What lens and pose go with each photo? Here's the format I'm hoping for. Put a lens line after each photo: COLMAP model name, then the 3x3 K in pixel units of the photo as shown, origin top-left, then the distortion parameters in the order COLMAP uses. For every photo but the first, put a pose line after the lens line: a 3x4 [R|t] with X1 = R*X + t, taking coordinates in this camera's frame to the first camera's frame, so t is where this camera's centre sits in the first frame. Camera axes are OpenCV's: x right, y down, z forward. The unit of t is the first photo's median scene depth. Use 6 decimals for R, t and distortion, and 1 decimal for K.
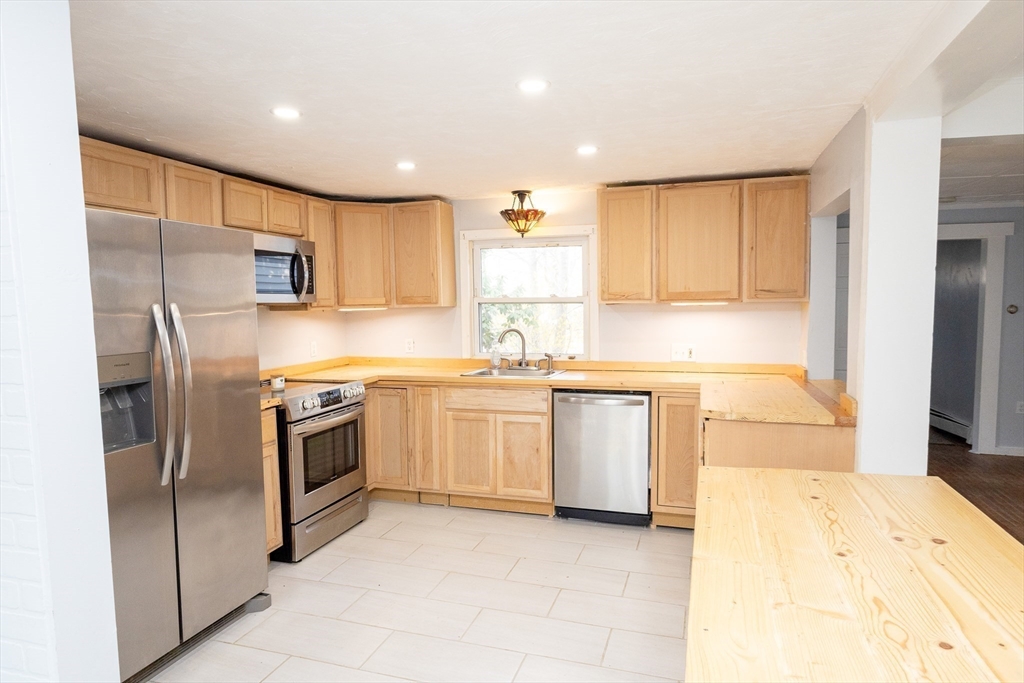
lens RADIAL K [[631.9, 0, 512.0], [0, 631.9, 341.5], [0, 0, 1]] dist [0.001243, -0.000111]
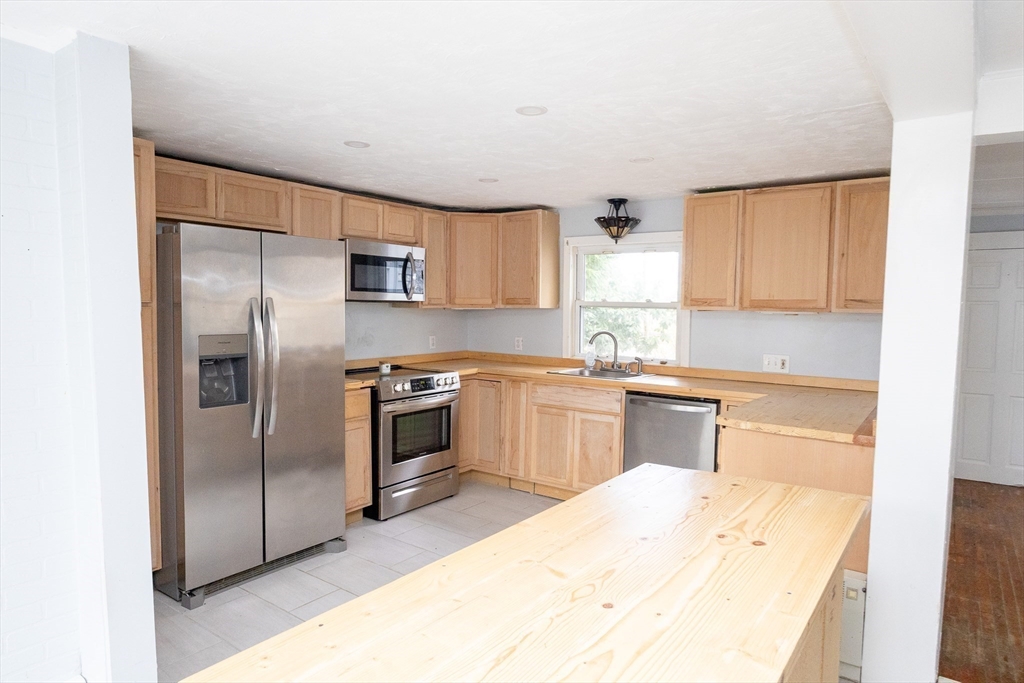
lens RADIAL K [[631.9, 0, 512.0], [0, 631.9, 341.5], [0, 0, 1]] dist [0.001243, -0.000111]
pose [[0.946788, 0.045965, -0.318558, 0.211725], [-0.047996, 0.998846, 0.001474, 0.002151], [0.318258, 0.013894, 0.947902, -0.036720]]
